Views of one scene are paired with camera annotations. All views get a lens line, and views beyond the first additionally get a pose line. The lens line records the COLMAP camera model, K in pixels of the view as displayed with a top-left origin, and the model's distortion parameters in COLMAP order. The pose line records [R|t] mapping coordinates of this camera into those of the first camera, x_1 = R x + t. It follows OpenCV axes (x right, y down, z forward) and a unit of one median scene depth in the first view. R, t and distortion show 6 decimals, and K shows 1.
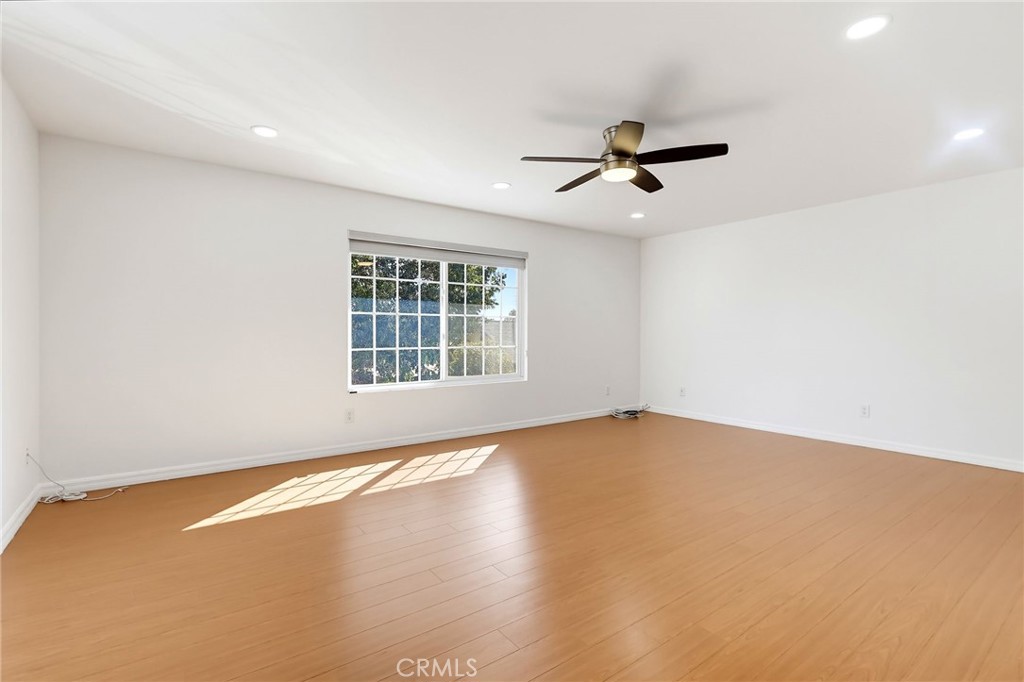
lens RADIAL K [[483.3, 0, 499.5], [0, 483.3, 340.1], [0, 0, 1]] dist [-0.002289, -0.000165]
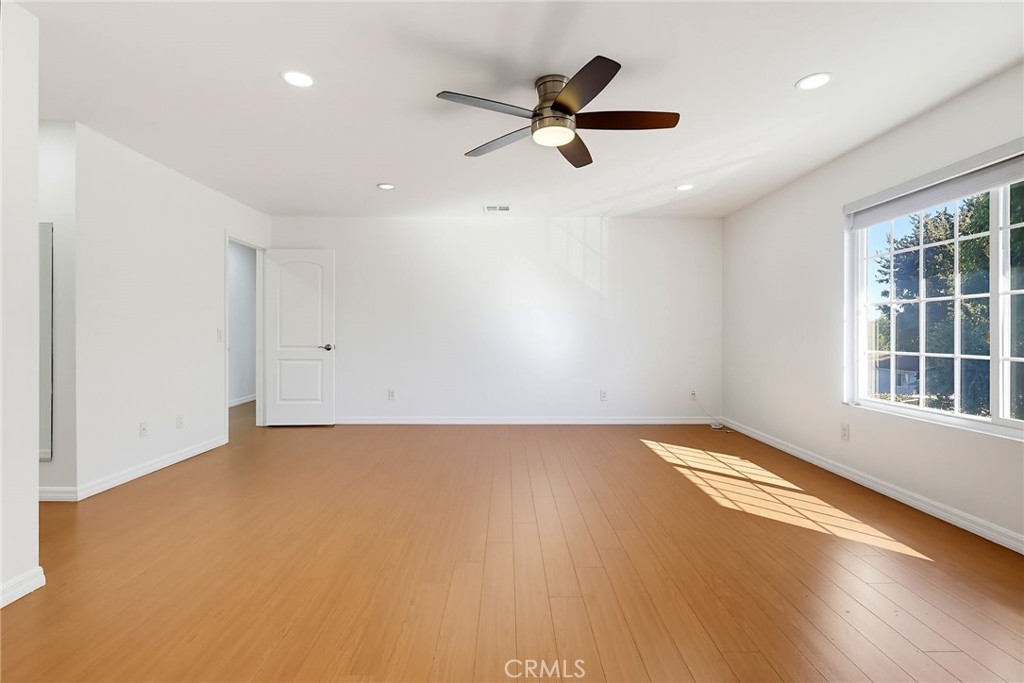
lens RADIAL K [[490.9, 0, 513.3], [0, 490.9, 332.4], [0, 0, 1]] dist [0.001660, 0.000380]
pose [[-0.573811, -0.001251, -0.818987, 0.617971], [-0.011203, 0.999917, 0.006322, -0.009157], [0.818911, 0.012803, -0.573777, 0.905305]]
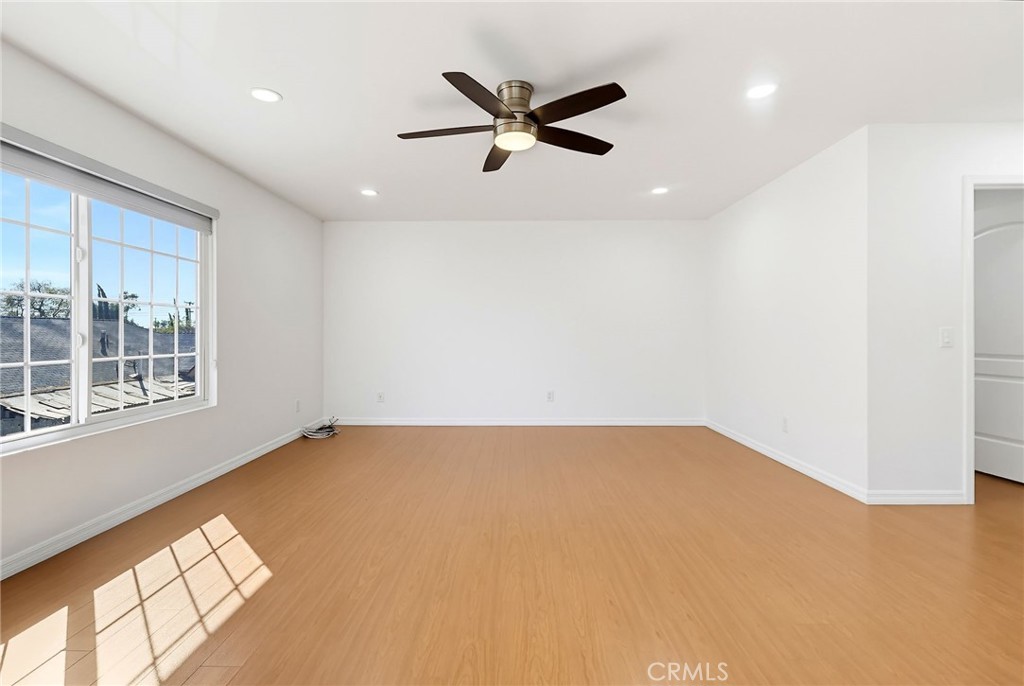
lens RADIAL K [[490.9, 0, 513.3], [0, 490.9, 333.9], [0, 0, 1]] dist [0.001660, 0.000380]
pose [[0.590818, -0.003563, 0.806797, -0.275229], [0.012865, 0.999905, -0.005005, -0.004537], [-0.806703, 0.013336, 0.590807, 0.319431]]
